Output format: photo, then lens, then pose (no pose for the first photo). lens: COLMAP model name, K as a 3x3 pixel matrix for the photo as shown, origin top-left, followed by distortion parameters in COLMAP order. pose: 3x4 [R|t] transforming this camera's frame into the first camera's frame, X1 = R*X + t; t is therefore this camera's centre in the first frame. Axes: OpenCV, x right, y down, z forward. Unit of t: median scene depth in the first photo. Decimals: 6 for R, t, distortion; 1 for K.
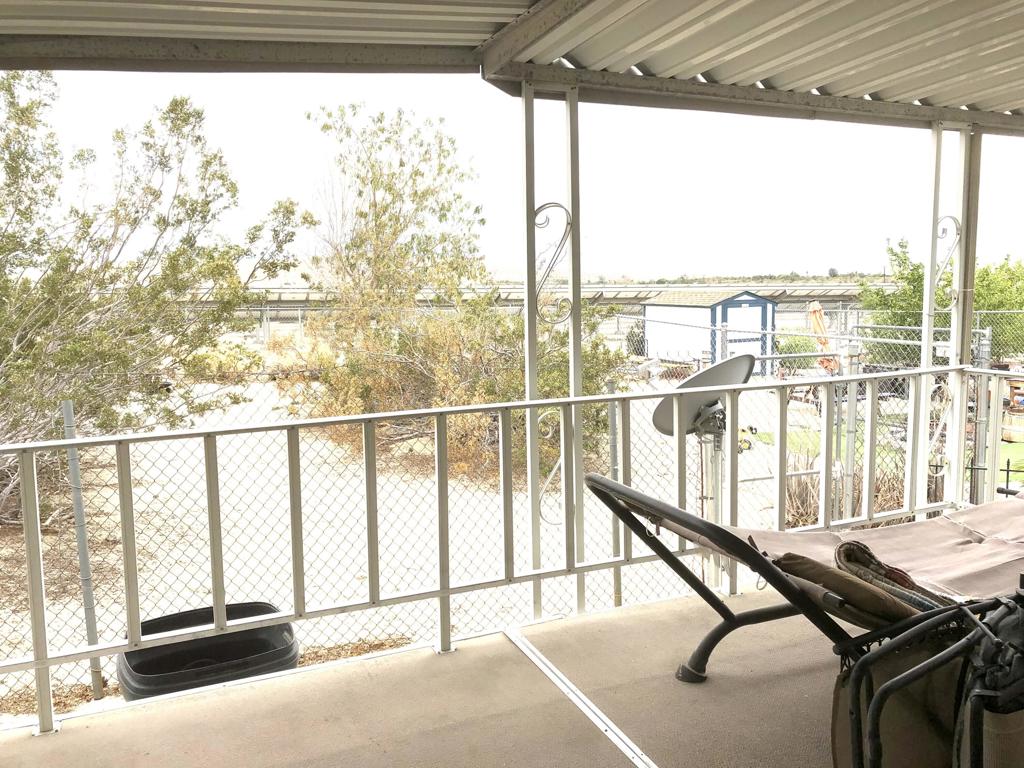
lens RADIAL K [[832.8, 0, 514.9], [0, 832.8, 364.4], [0, 0, 1]] dist [0.009412, 0.003934]
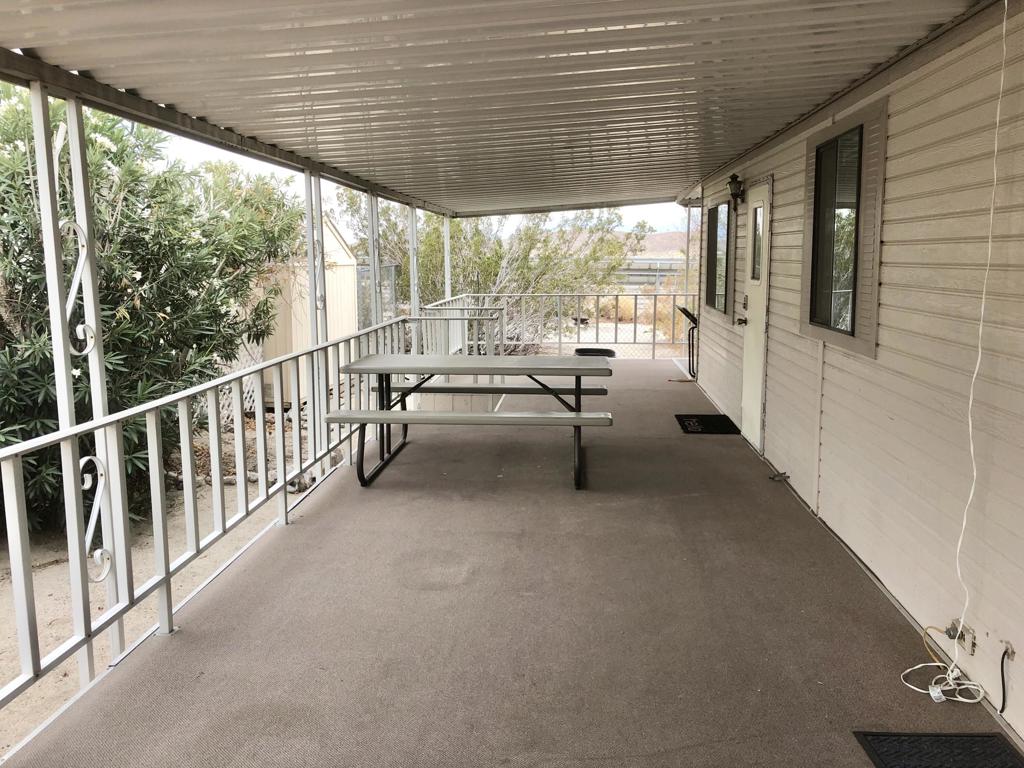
lens RADIAL K [[832.8, 0, 514.9], [0, 832.8, 364.4], [0, 0, 1]] dist [0.009412, 0.003934]
pose [[0.884540, 0.080976, -0.459381, 0.525390], [-0.065421, 0.996619, 0.049708, 0.107158], [0.461853, -0.013916, 0.886847, -1.256655]]
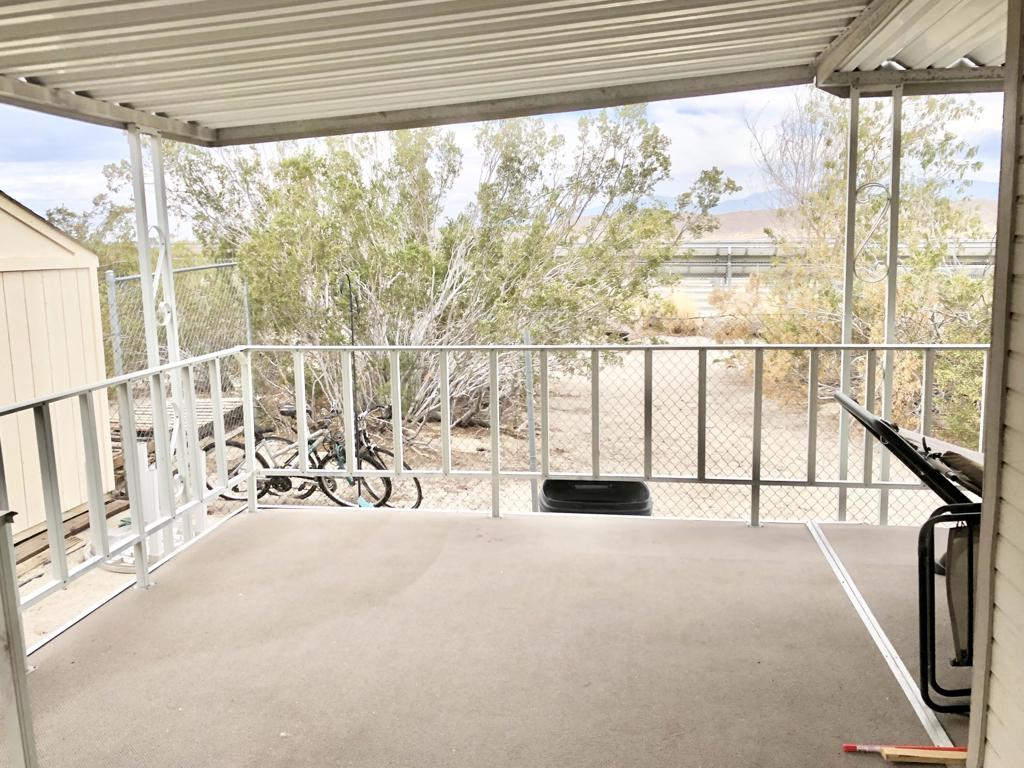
lens RADIAL K [[907.2, 0, 512.0], [0, 907.2, 384.0], [0, 0, 1]] dist [-0.009811, -0.012431]
pose [[0.856838, 0.078002, -0.509651, 0.150823], [-0.044195, 0.995963, 0.078130, 0.009116], [0.513688, -0.044421, 0.856827, -0.216461]]
